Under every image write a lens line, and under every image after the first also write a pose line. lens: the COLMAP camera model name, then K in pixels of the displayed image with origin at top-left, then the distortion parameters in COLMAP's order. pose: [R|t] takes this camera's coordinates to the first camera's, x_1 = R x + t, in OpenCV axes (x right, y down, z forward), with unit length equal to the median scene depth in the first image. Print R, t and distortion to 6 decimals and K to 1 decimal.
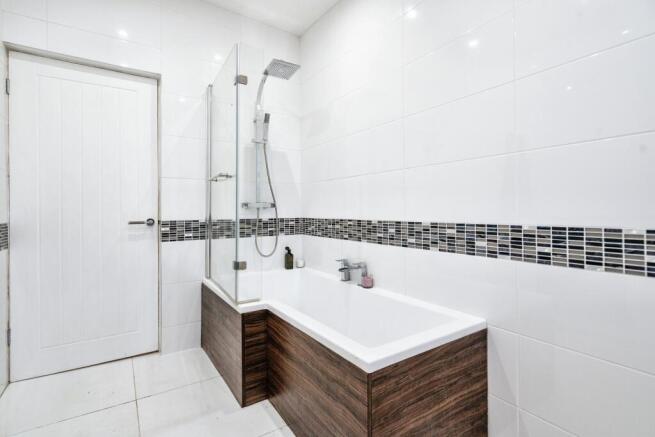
lens RADIAL K [[303.6, 0, 329.8], [0, 303.6, 214.7], [0, 0, 1]] dist [0.003475, 0.000147]
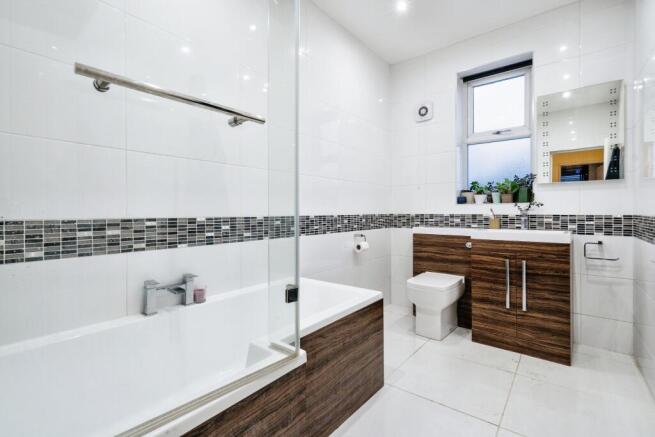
lens RADIAL K [[303.6, 0, 329.5], [0, 303.6, 217.9], [0, 0, 1]] dist [0.003475, 0.000147]
pose [[-0.301109, -0.037041, 0.952870, -0.789561], [-0.007537, 0.999307, 0.036465, -0.014107], [-0.953560, 0.003799, -0.301179, 0.975707]]
